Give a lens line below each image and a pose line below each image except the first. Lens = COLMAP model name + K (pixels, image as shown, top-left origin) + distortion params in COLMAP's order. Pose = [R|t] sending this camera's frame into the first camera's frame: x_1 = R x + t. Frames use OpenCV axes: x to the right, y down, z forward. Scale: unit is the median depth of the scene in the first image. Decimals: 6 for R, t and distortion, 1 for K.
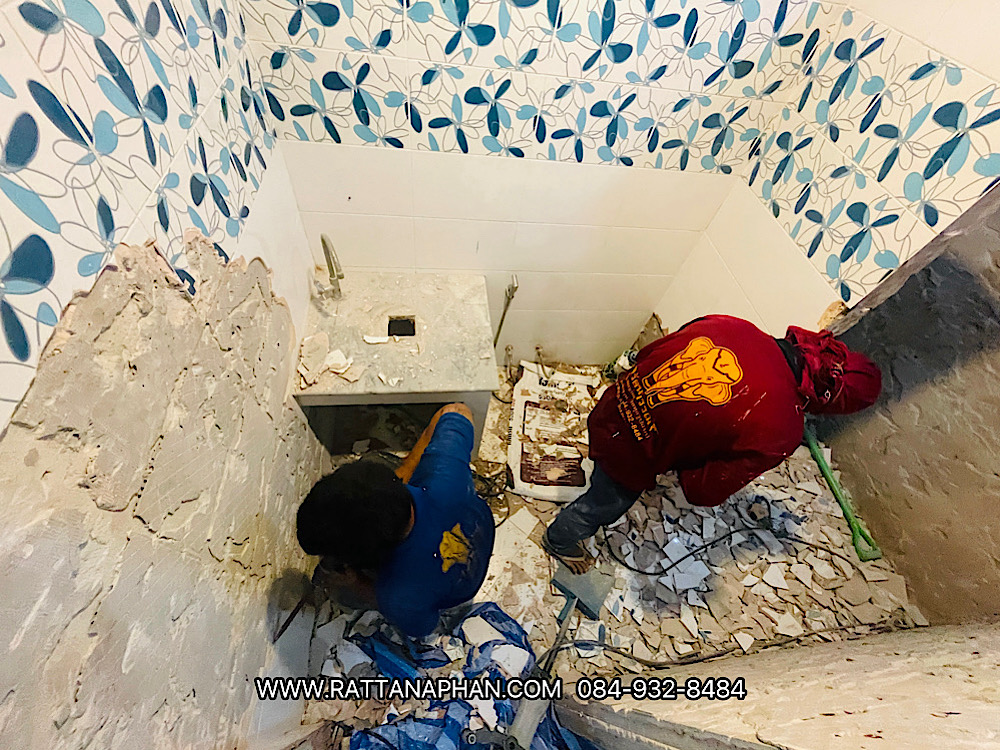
lens RADIAL K [[403.3, 0, 497.6], [0, 403.3, 375.8], [0, 0, 1]] dist [-0.004370, -0.000041]
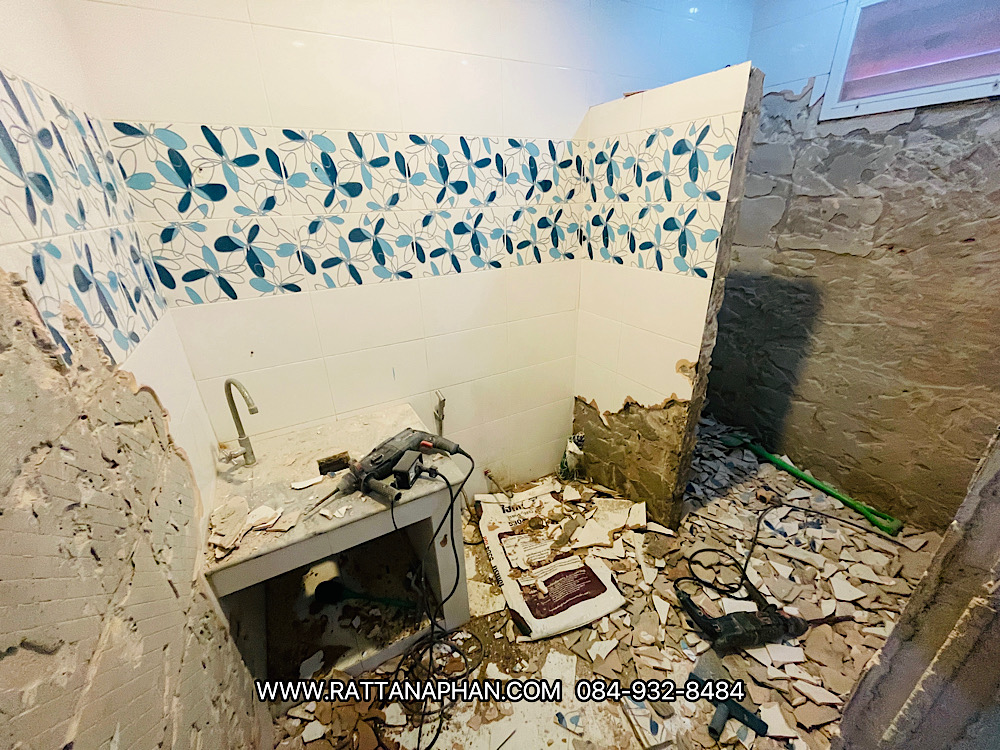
lens RADIAL K [[403.3, 0, 498.8], [0, 403.3, 375.9], [0, 0, 1]] dist [-0.004370, -0.000041]
pose [[0.911483, -0.298184, 0.283347, -0.126915], [0.399574, 0.805409, -0.437786, 0.300403], [-0.097669, 0.512252, 0.853263, 0.148920]]
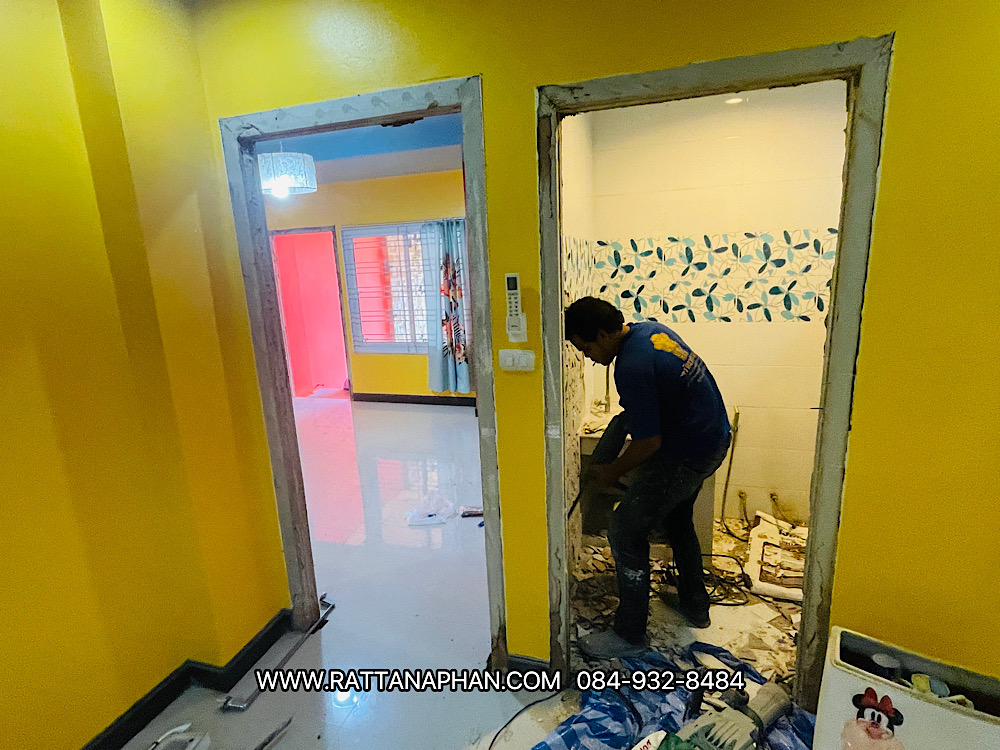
lens RADIAL K [[513.7, 0, 499.7], [0, 513.7, 377.4], [0, 0, 1]] dist [0.001474, -0.000209]
pose [[0.899862, -0.080070, -0.428762, 0.103856], [-0.234240, 0.740513, -0.629898, 1.279449], [0.367940, 0.667255, 0.647604, -0.622365]]
